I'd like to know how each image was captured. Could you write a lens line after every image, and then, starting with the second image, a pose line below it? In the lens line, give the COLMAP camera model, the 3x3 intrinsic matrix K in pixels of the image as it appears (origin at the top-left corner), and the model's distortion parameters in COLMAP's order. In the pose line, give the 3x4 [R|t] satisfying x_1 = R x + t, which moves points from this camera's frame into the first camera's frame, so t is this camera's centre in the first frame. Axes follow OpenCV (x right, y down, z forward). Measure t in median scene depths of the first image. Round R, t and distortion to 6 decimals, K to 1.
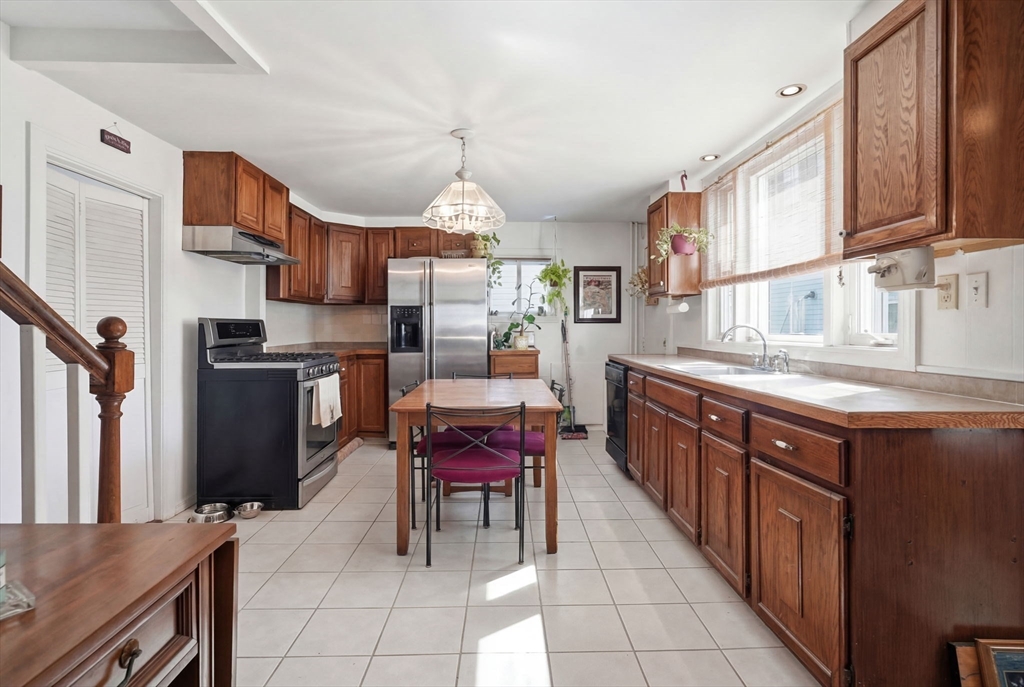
lens RADIAL K [[505.0, 0, 509.4], [0, 505.0, 333.3], [0, 0, 1]] dist [-0.000082, -0.000009]
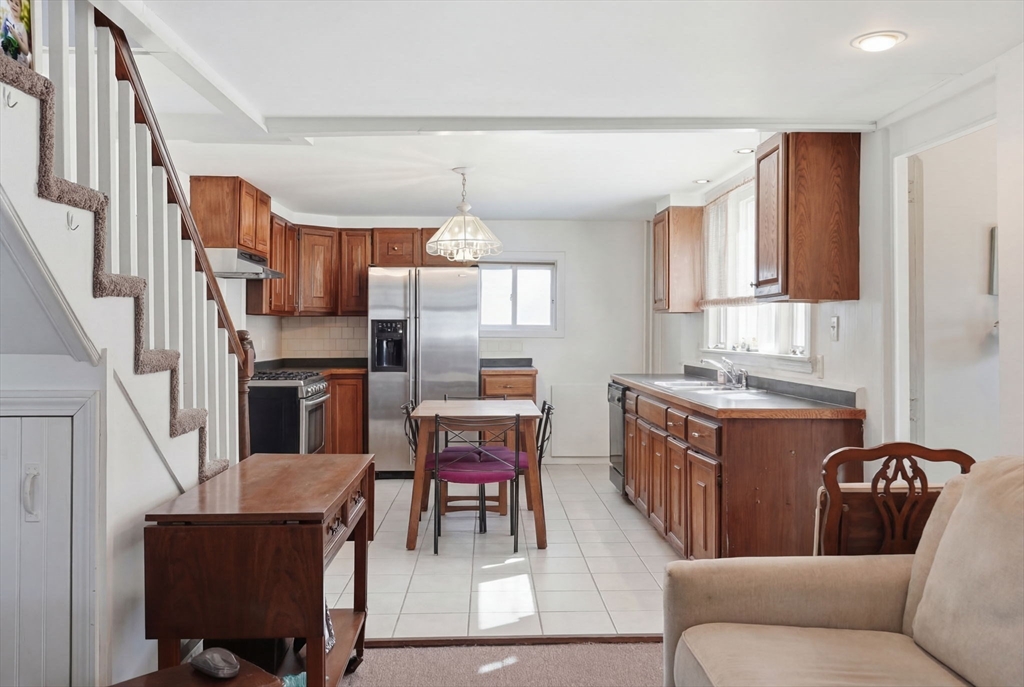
lens RADIAL K [[857.8, 0, 512.0], [0, 857.8, 343.5], [0, 0, 1]] dist [0.000684, 0.001695]
pose [[0.999866, 0.004277, 0.015817, -0.010392], [-0.004321, 0.999987, 0.002805, -0.018816], [-0.015804, -0.002873, 0.999871, -0.575837]]
